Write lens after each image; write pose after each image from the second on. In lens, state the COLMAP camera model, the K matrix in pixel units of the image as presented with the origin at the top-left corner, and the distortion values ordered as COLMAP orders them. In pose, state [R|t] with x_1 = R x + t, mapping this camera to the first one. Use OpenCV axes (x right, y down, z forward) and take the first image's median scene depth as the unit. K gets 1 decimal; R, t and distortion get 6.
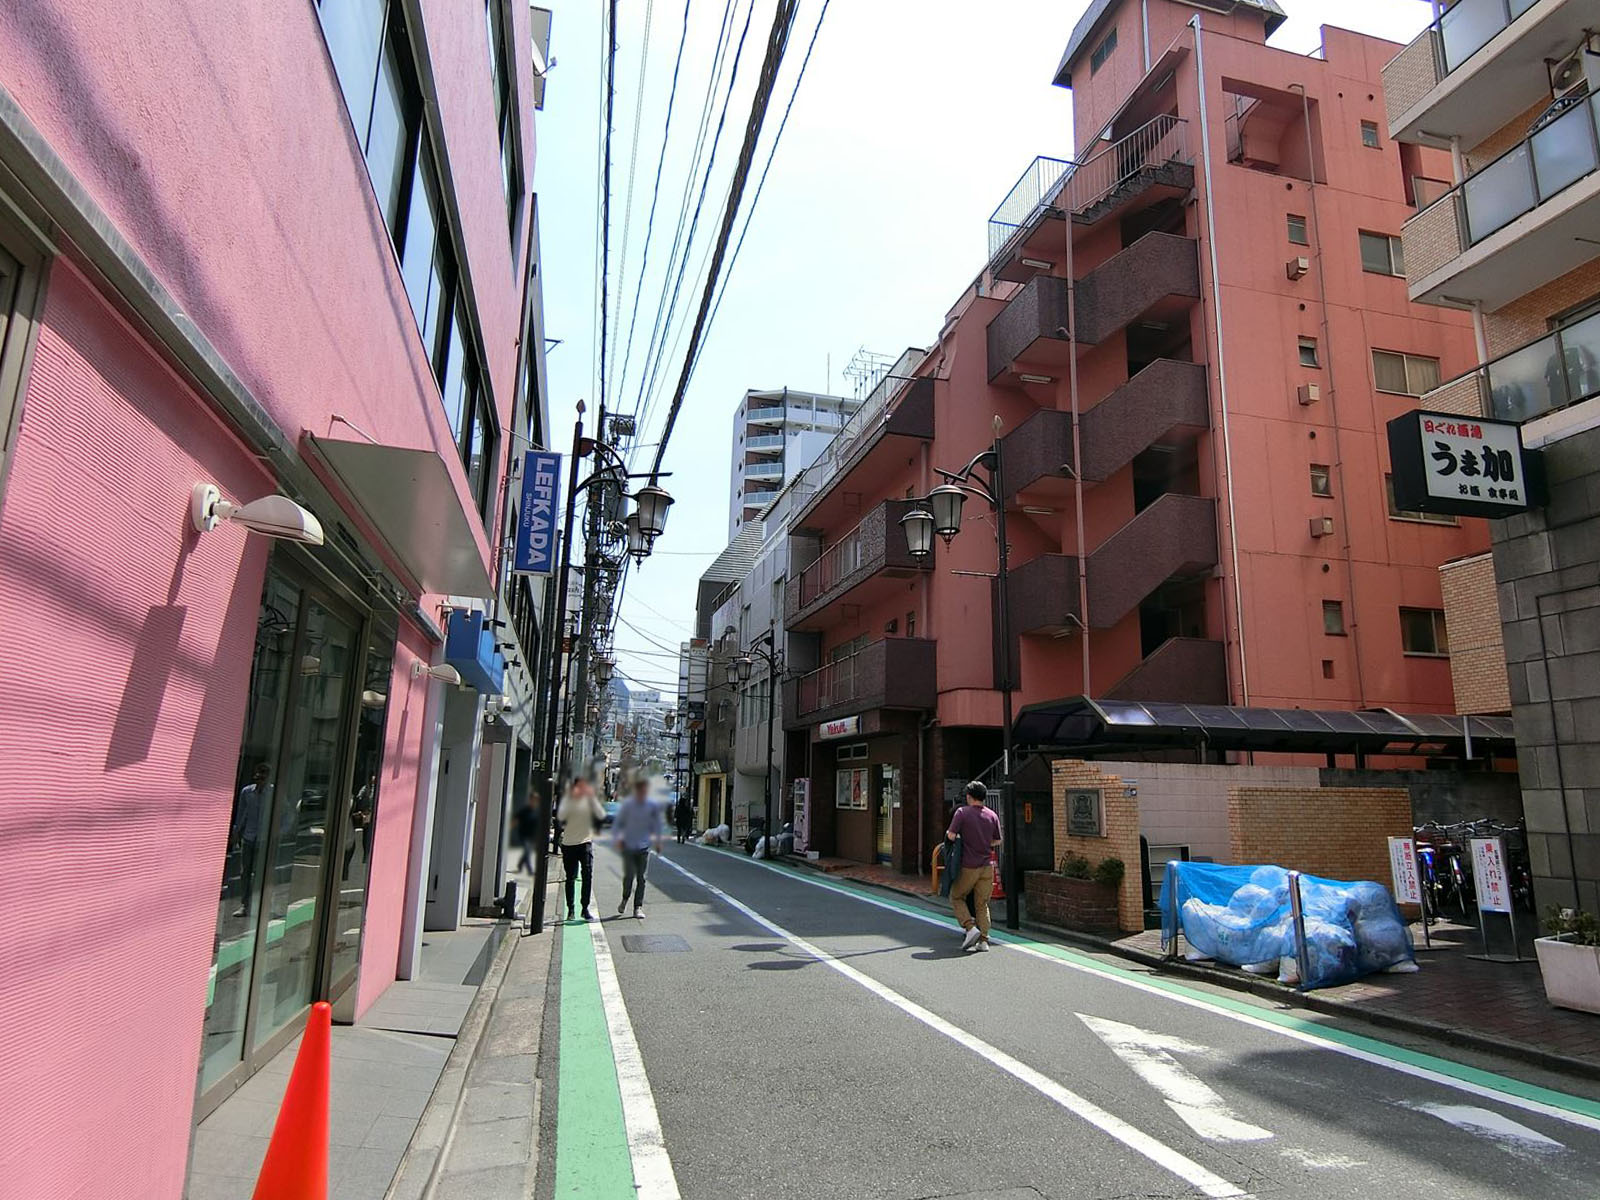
lens RADIAL K [[954.2, 0, 800.0], [0, 954.2, 600.0], [0, 0, 1]] dist [-0.000823, -0.000255]
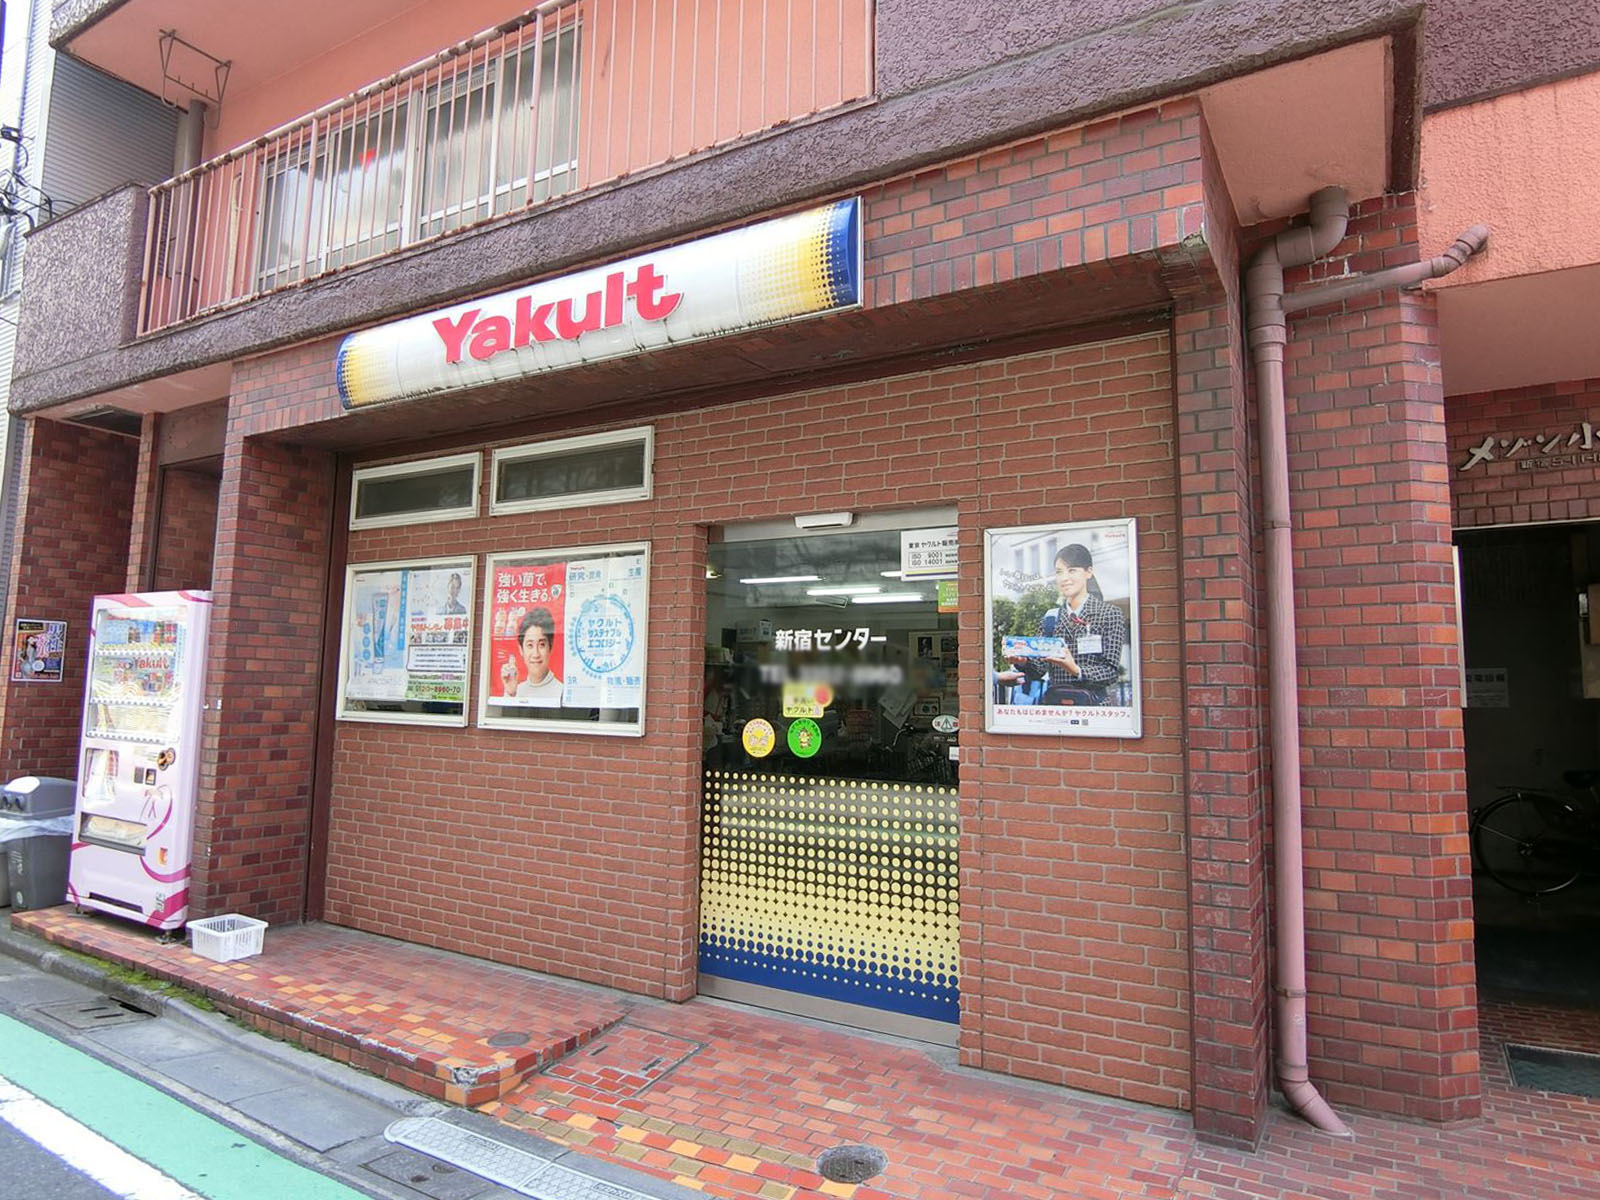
lens RADIAL K [[954.2, 0, 800.0], [0, 954.2, 600.0], [0, 0, 1]] dist [-0.000823, -0.000255]
pose [[0.722768, 0.065231, 0.688005, -0.044046], [-0.147859, 0.987079, 0.061743, 0.154564], [-0.675088, -0.146353, 0.723074, 0.743592]]
